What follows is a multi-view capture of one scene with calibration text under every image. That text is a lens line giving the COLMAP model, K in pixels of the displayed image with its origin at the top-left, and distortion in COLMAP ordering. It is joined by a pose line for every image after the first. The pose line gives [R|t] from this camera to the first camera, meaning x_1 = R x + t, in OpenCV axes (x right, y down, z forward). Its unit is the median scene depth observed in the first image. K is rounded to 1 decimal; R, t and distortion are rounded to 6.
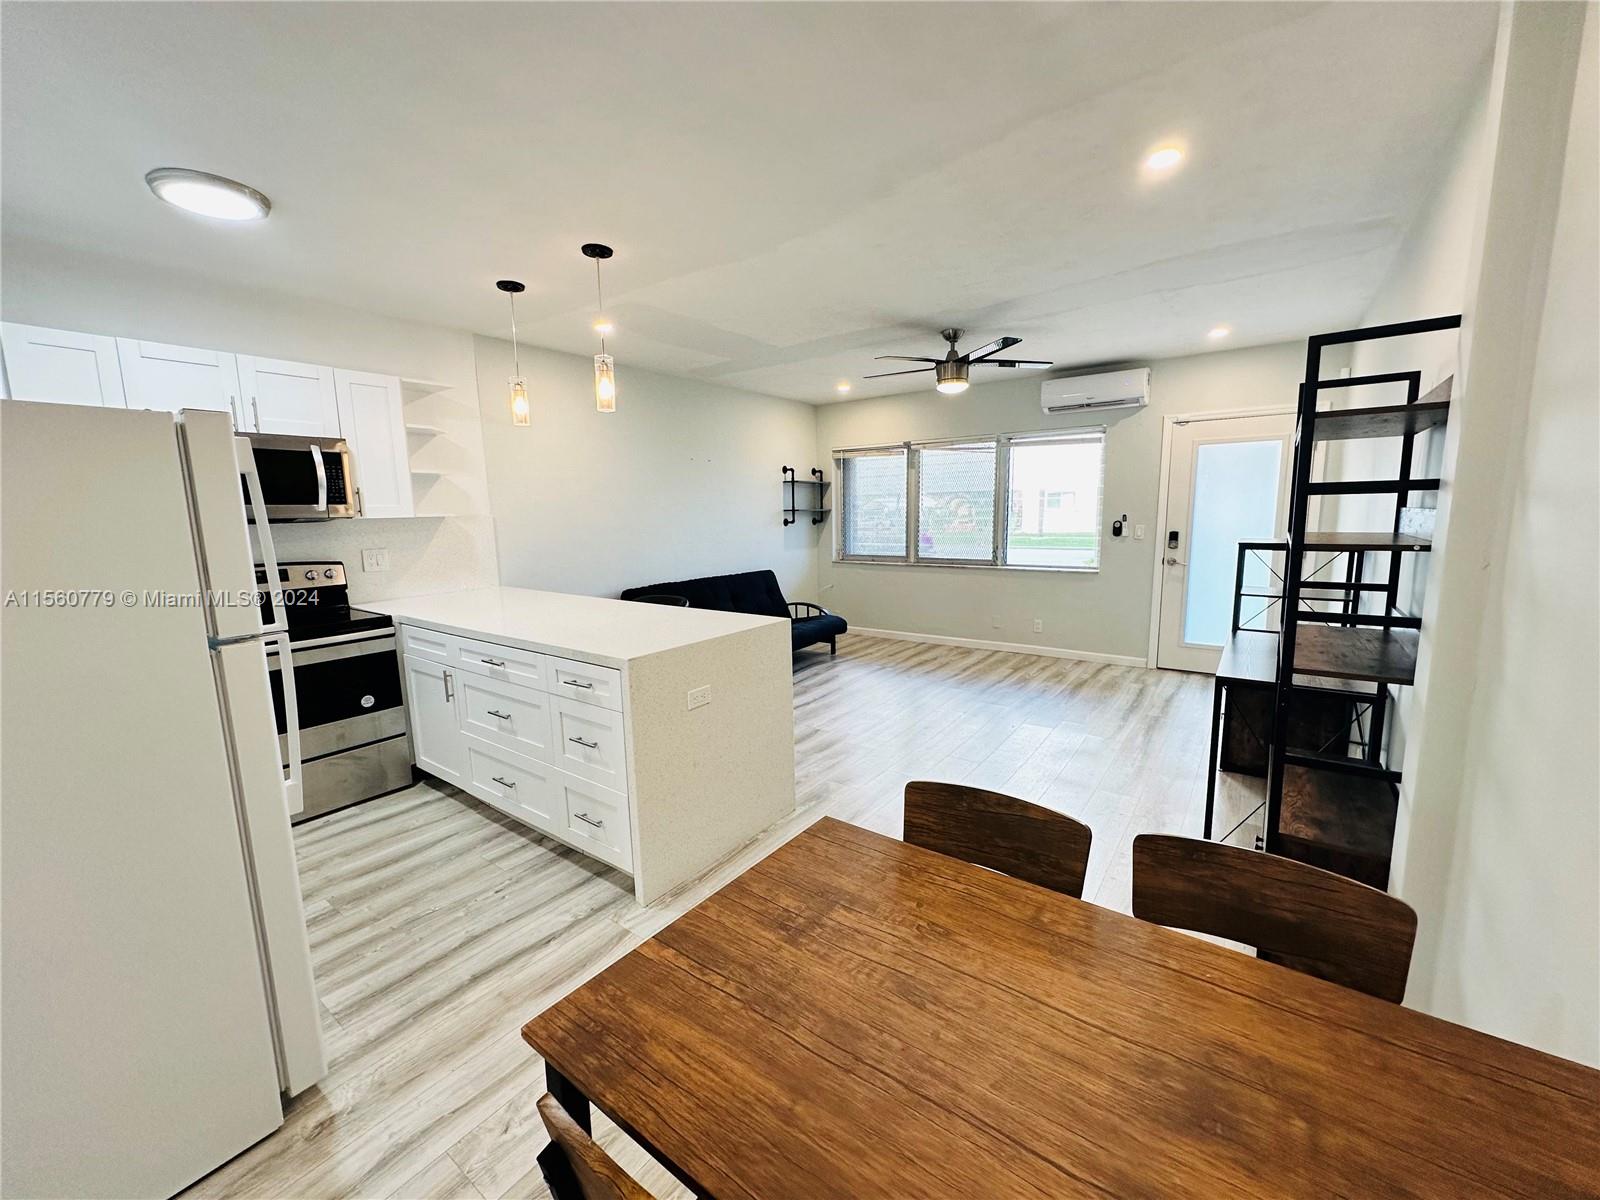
lens RADIAL K [[636.4, 0, 798.3], [0, 636.4, 597.1], [0, 0, 1]] dist [-0.001809, 0.000511]
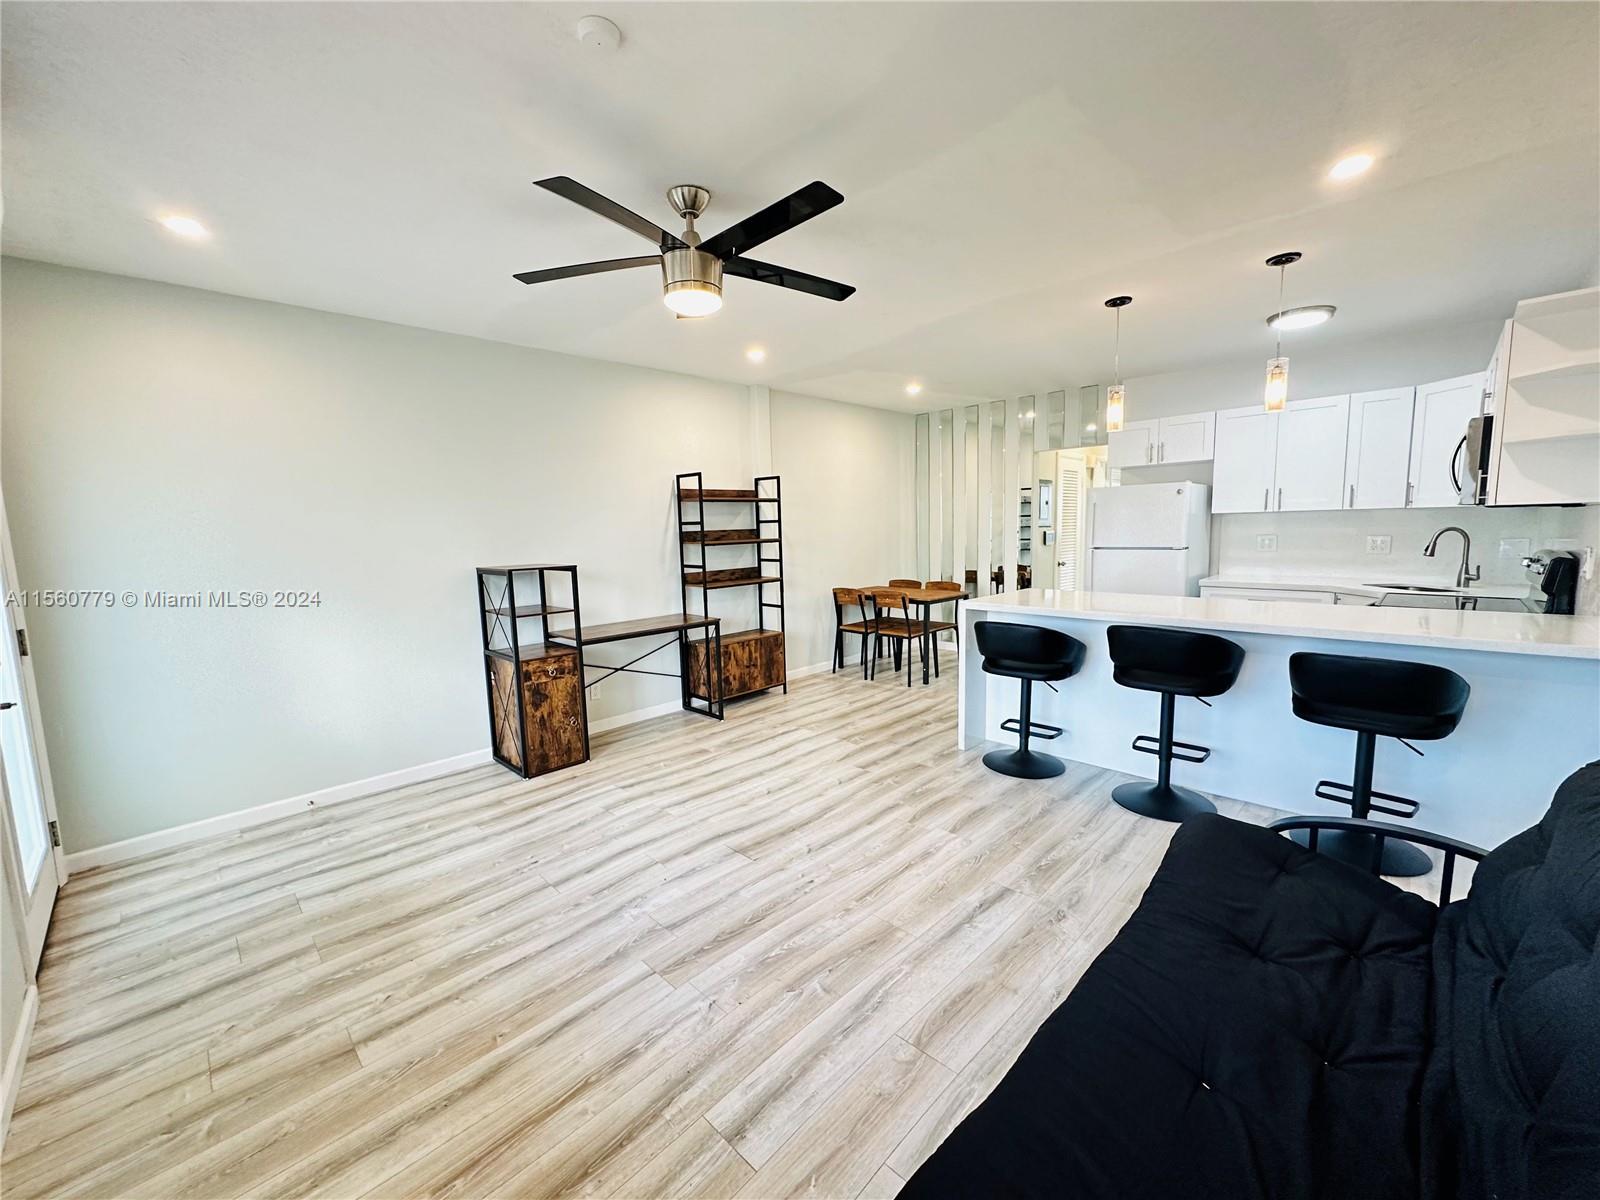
lens RADIAL K [[636.4, 0, 800.0], [0, 636.4, 598.8], [0, 0, 1]] dist [-0.001809, 0.000511]
pose [[-0.988858, 0.030329, 0.145737, 0.072245], [0.065941, 0.966976, 0.246188, -0.182272], [-0.133458, 0.253055, -0.958203, 1.320841]]
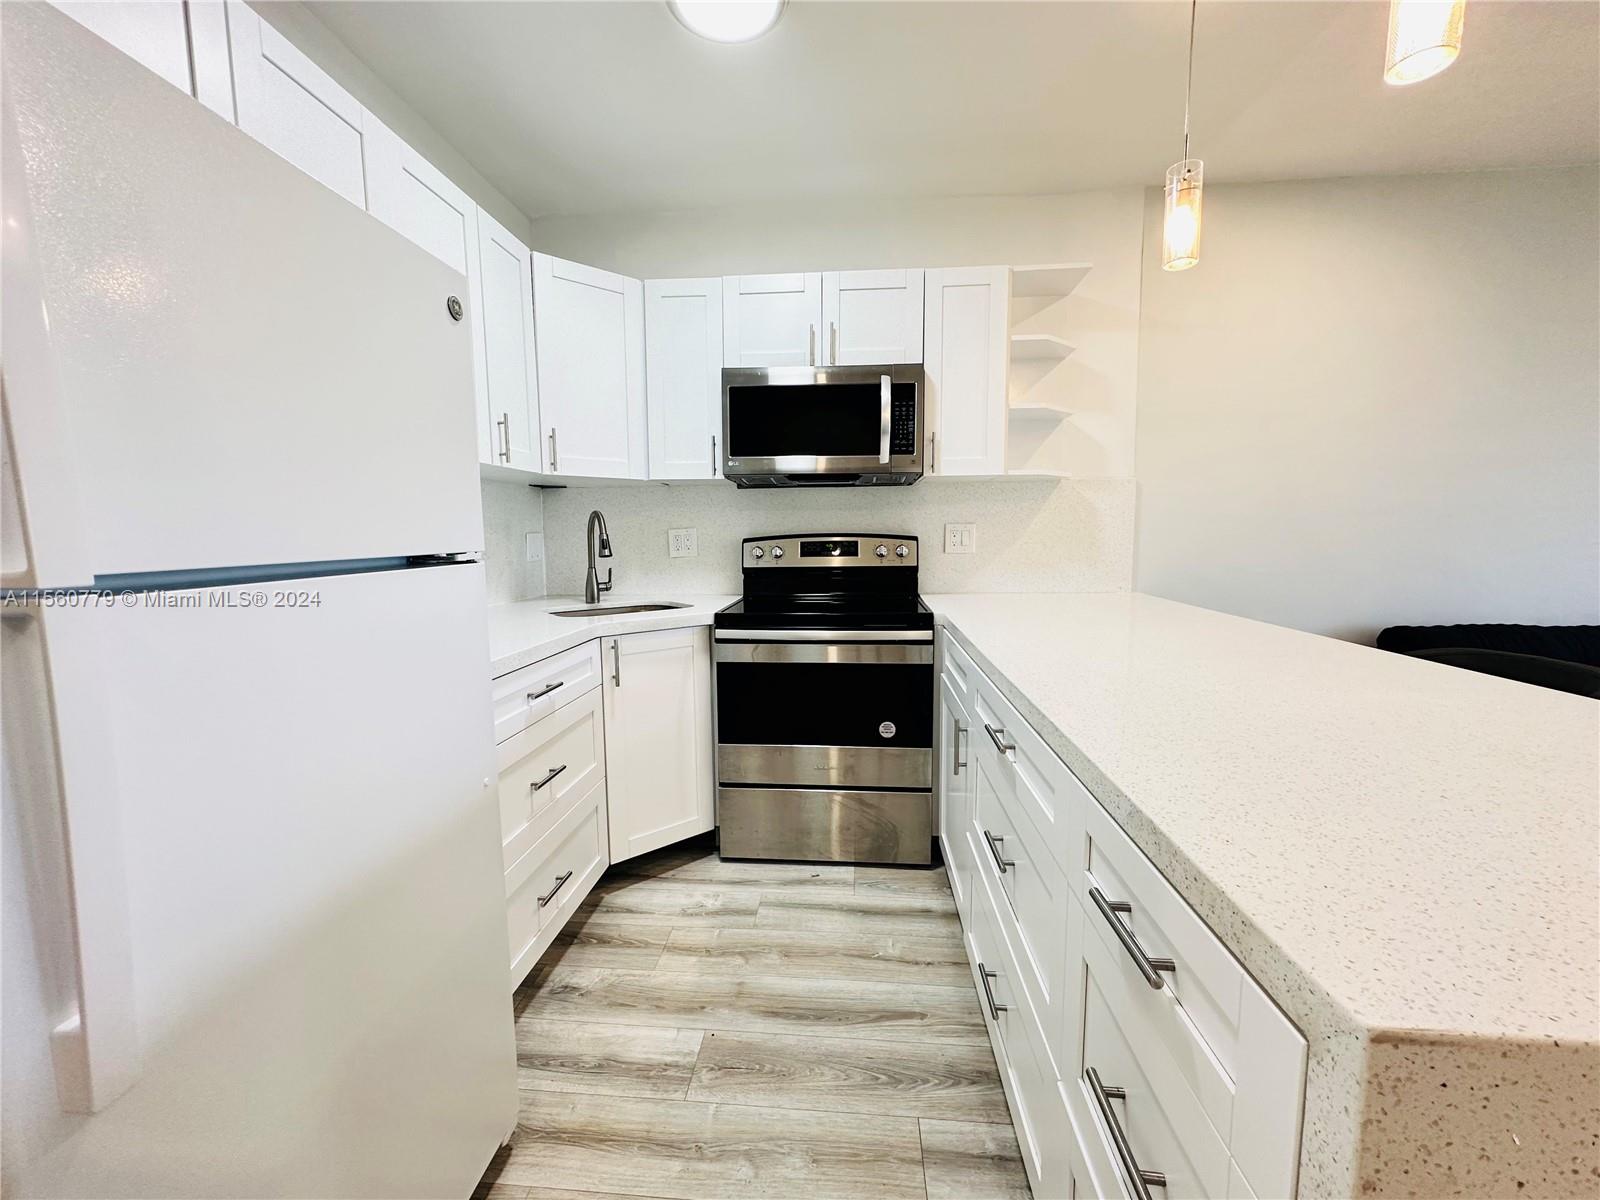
lens RADIAL K [[636.4, 0, 800.6], [0, 636.4, 604.4], [0, 0, 1]] dist [-0.001809, 0.000511]
pose [[0.527689, 0.118167, -0.841178, -0.093445], [-0.118887, 0.990804, 0.064605, -0.005001], [0.841077, 0.065914, 0.536885, 0.328702]]
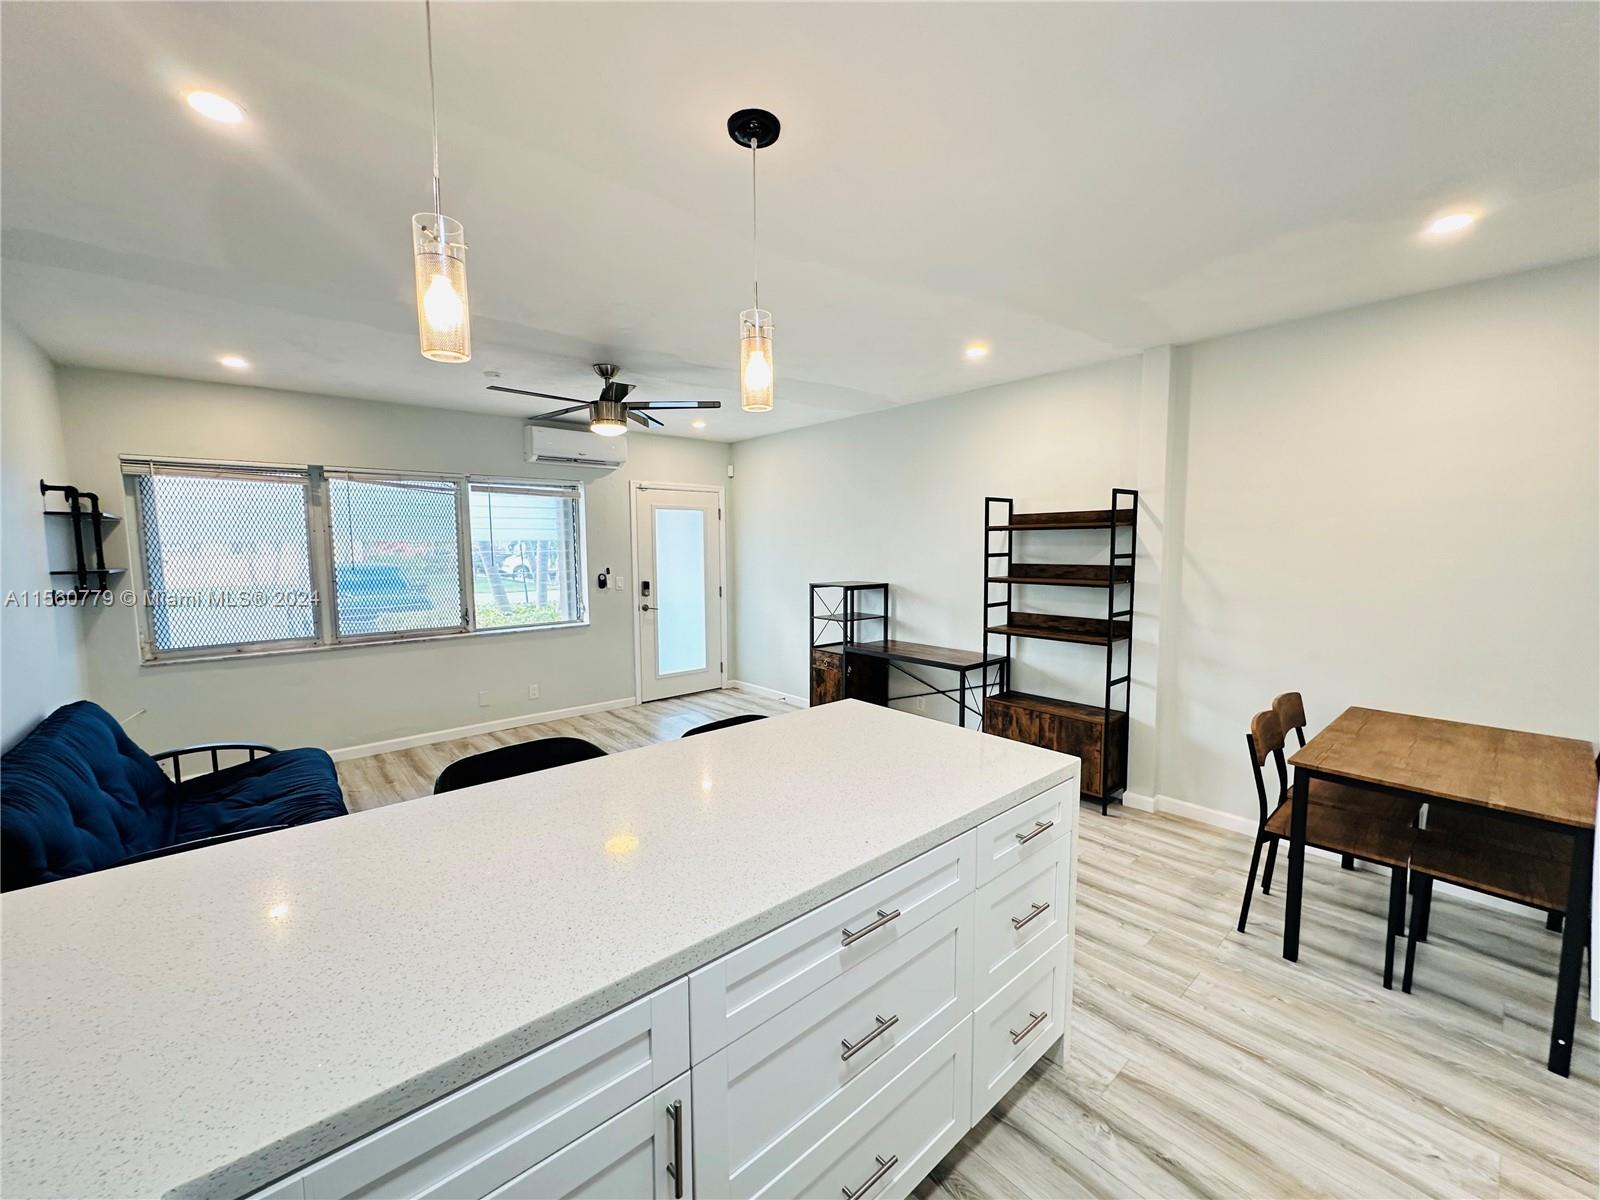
lens RADIAL K [[636.4, 0, 799.6], [0, 636.4, 600.4], [0, 0, 1]] dist [-0.001809, 0.000511]
pose [[0.219217, -0.070807, 0.973103, -0.485353], [0.136843, 0.989736, 0.041190, -0.080768], [-0.966032, 0.124133, 0.226657, 0.487346]]
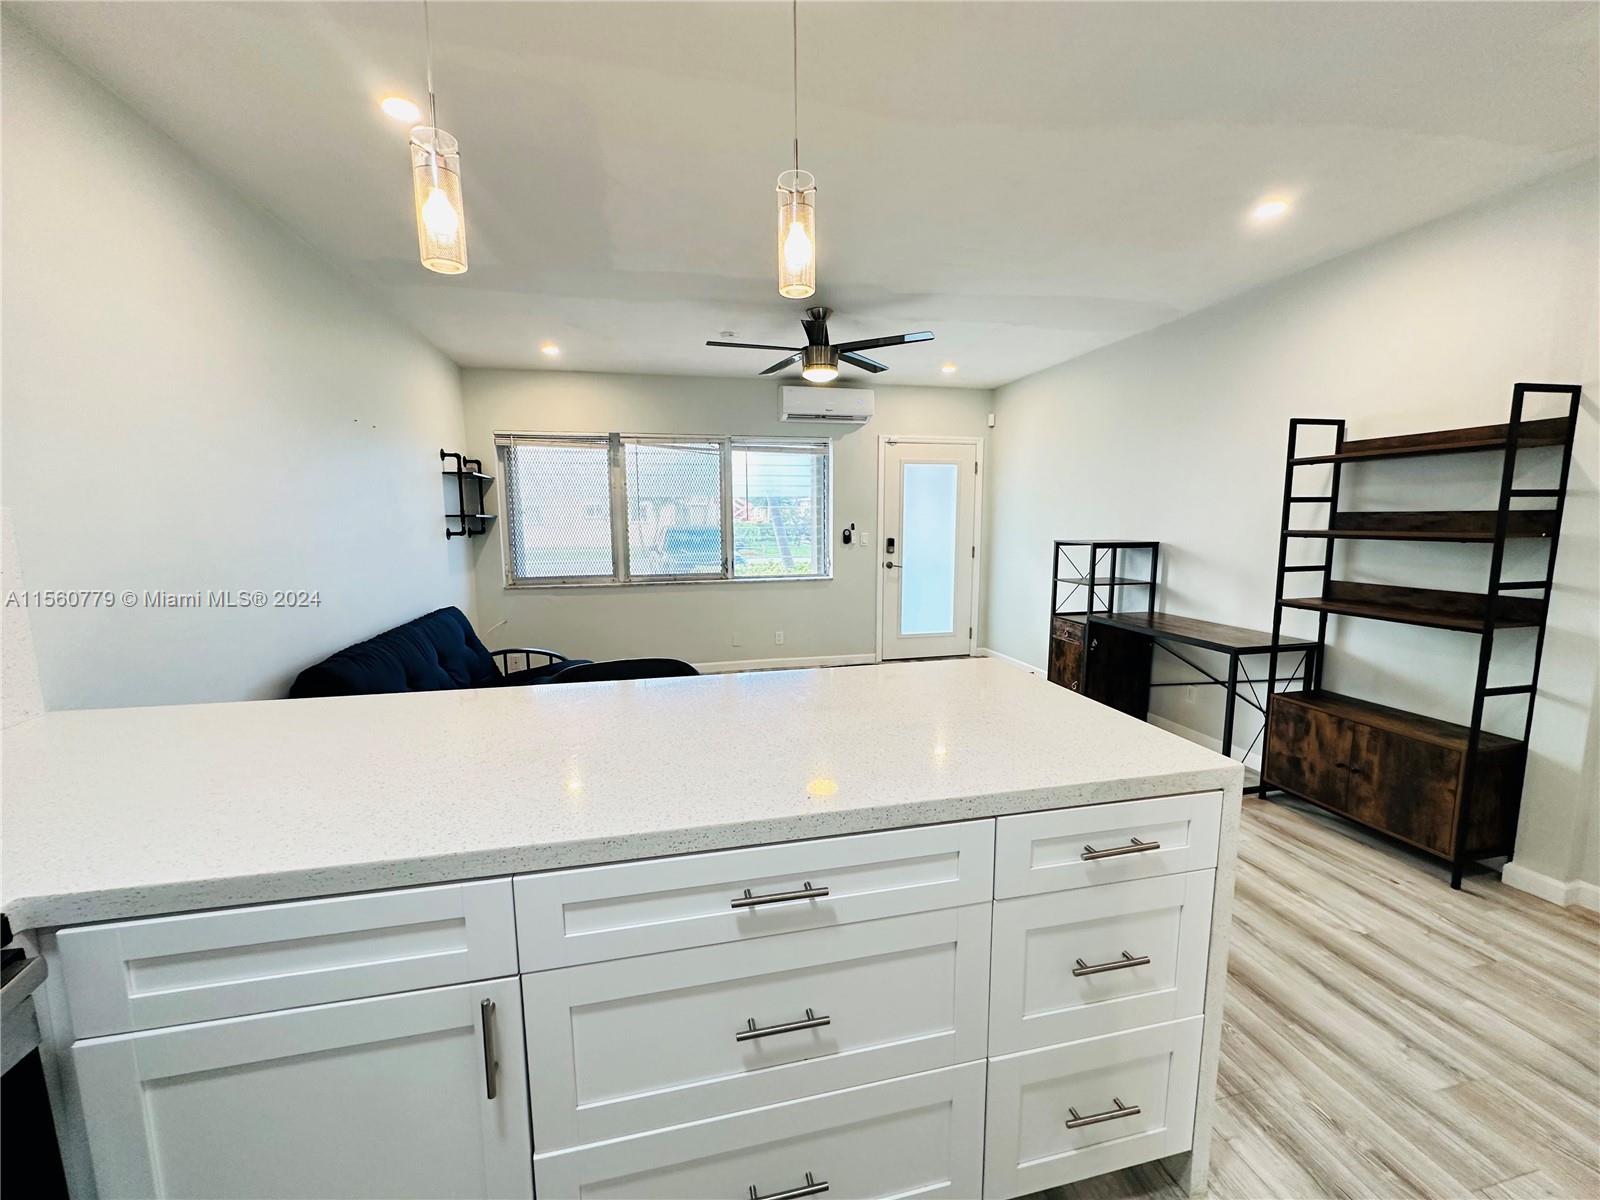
lens RADIAL K [[636.4, 0, 800.1], [0, 636.4, 600.4], [0, 0, 1]] dist [-0.001809, 0.000511]
pose [[0.652245, -0.084526, 0.753280, -0.389384], [0.098439, 0.994793, 0.026391, -0.039819], [-0.751589, 0.056938, 0.657170, 0.393314]]
